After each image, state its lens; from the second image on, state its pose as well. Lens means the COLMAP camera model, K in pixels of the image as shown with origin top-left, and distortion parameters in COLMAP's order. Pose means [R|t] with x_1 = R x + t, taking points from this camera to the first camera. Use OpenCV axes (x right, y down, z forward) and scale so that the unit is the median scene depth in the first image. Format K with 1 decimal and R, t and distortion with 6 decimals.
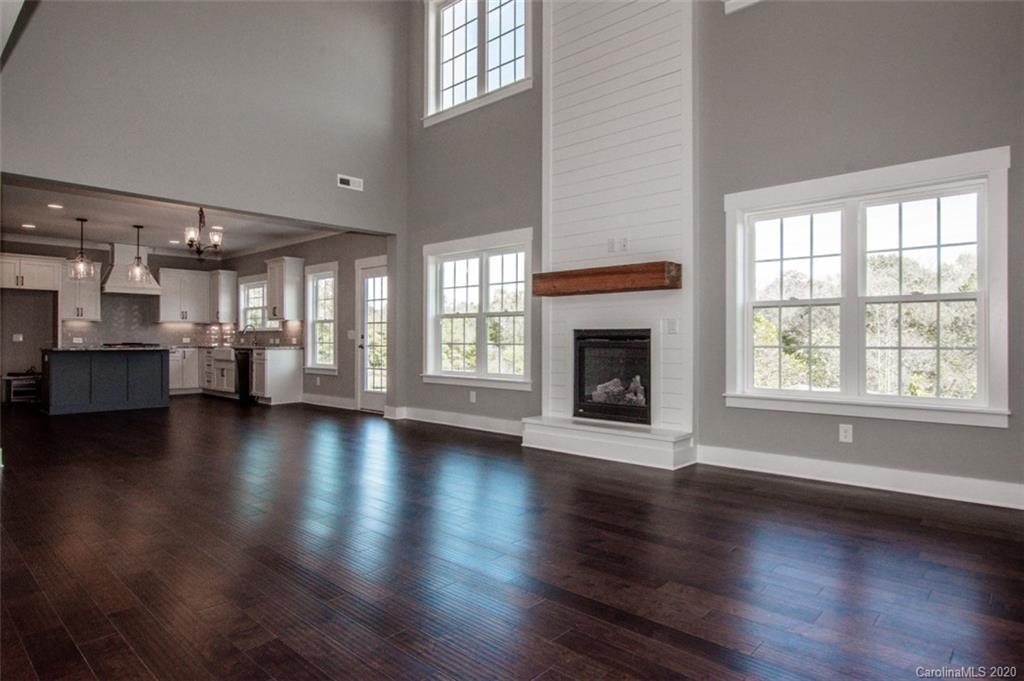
lens RADIAL K [[598.0, 0, 509.7], [0, 598.0, 340.6], [0, 0, 1]] dist [-0.015549, 0.001095]
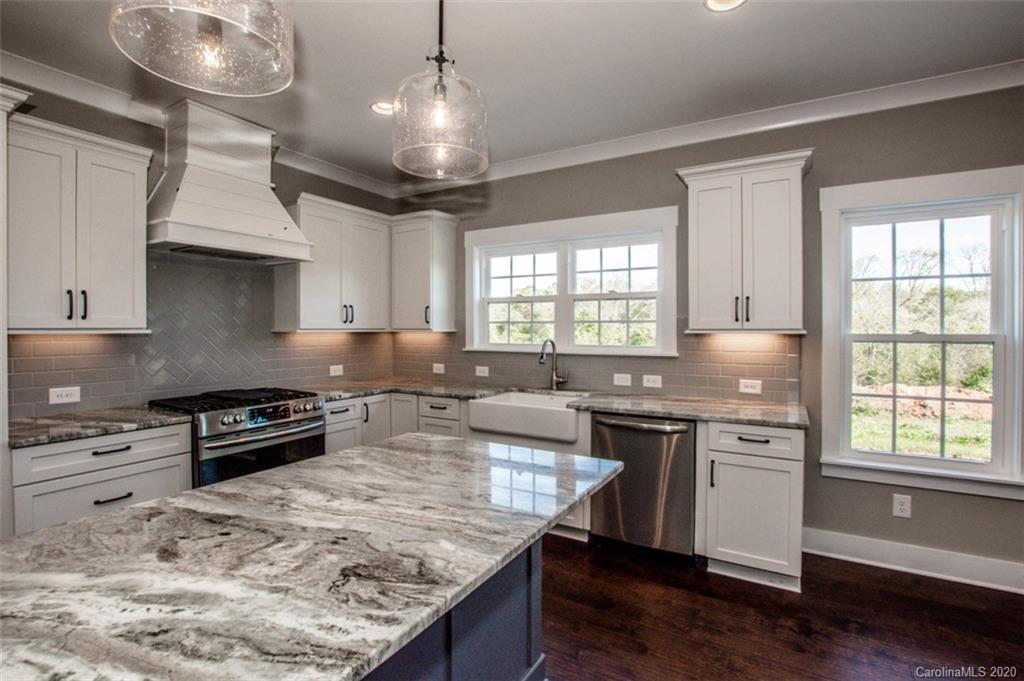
lens RADIAL K [[452.3, 0, 516.3], [0, 452.3, 331.6], [0, 0, 1]] dist [-0.032952, 0.002608]
pose [[0.973068, -0.003186, 0.230498, -0.671891], [0.001038, 0.999955, 0.009439, -0.043550], [-0.230517, -0.008945, 0.973027, 0.882485]]
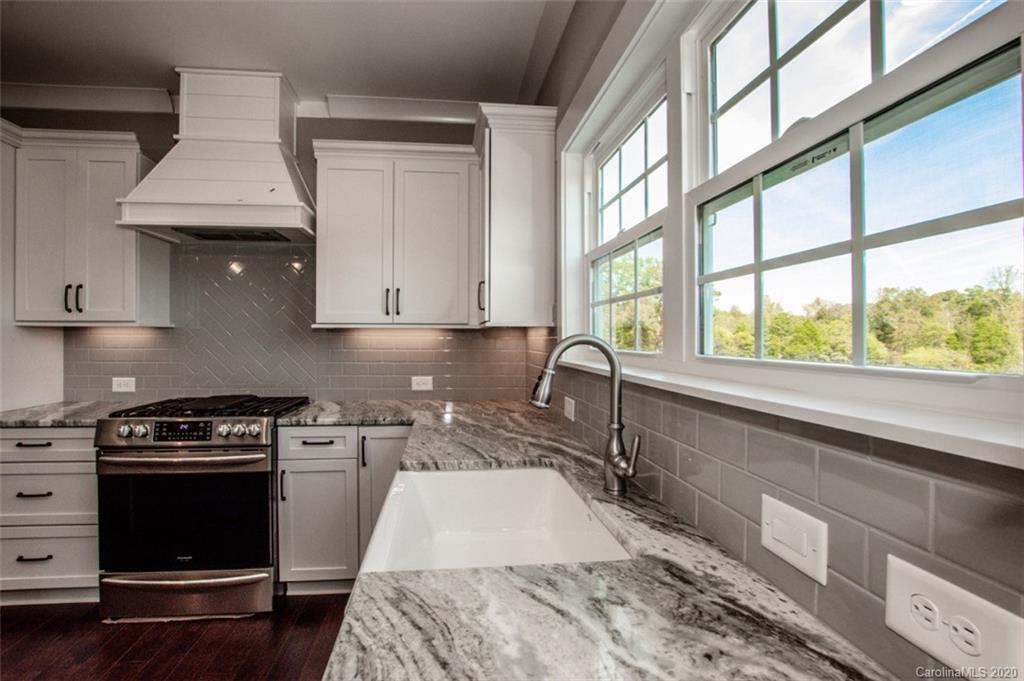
lens RADIAL K [[452.3, 0, 509.9], [0, 452.3, 340.9], [0, 0, 1]] dist [-0.032952, 0.002608]
pose [[0.780811, 0.000374, -0.624767, -0.486871], [-0.000280, 1.000000, 0.000249, -0.031083], [0.624767, -0.000020, 0.780811, 1.150275]]
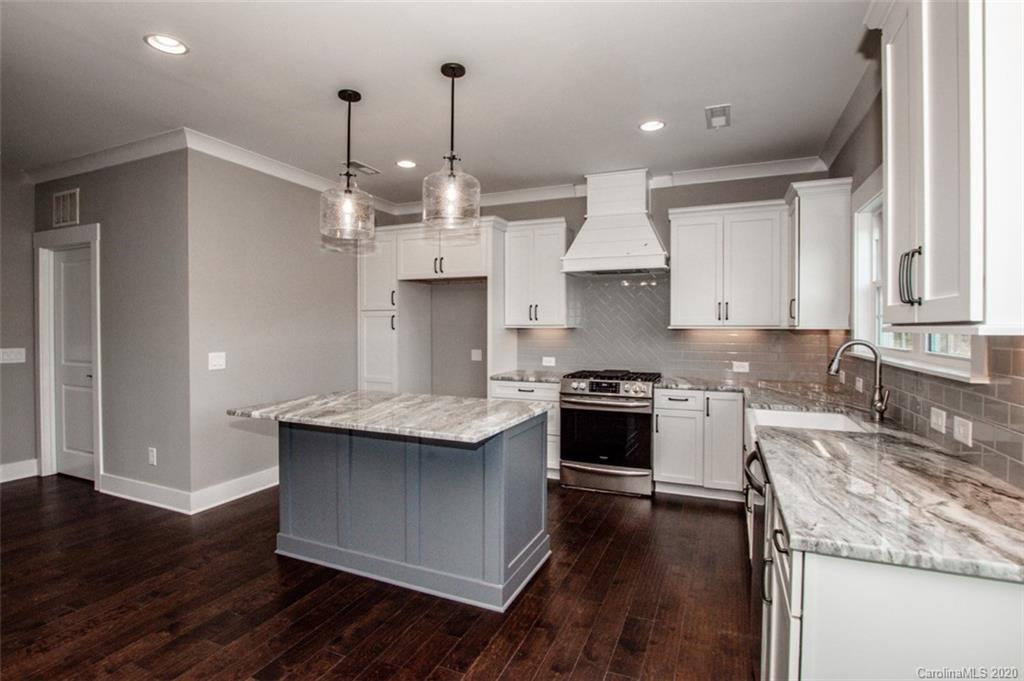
lens RADIAL K [[482.2, 0, 515.9], [0, 482.2, 337.3], [0, 0, 1]] dist [-0.026638, 0.001015]
pose [[0.336729, 0.015027, -0.941482, -0.362139], [0.001546, 0.999862, 0.016512, -0.038908], [0.941600, -0.007016, 0.336660, 0.989950]]
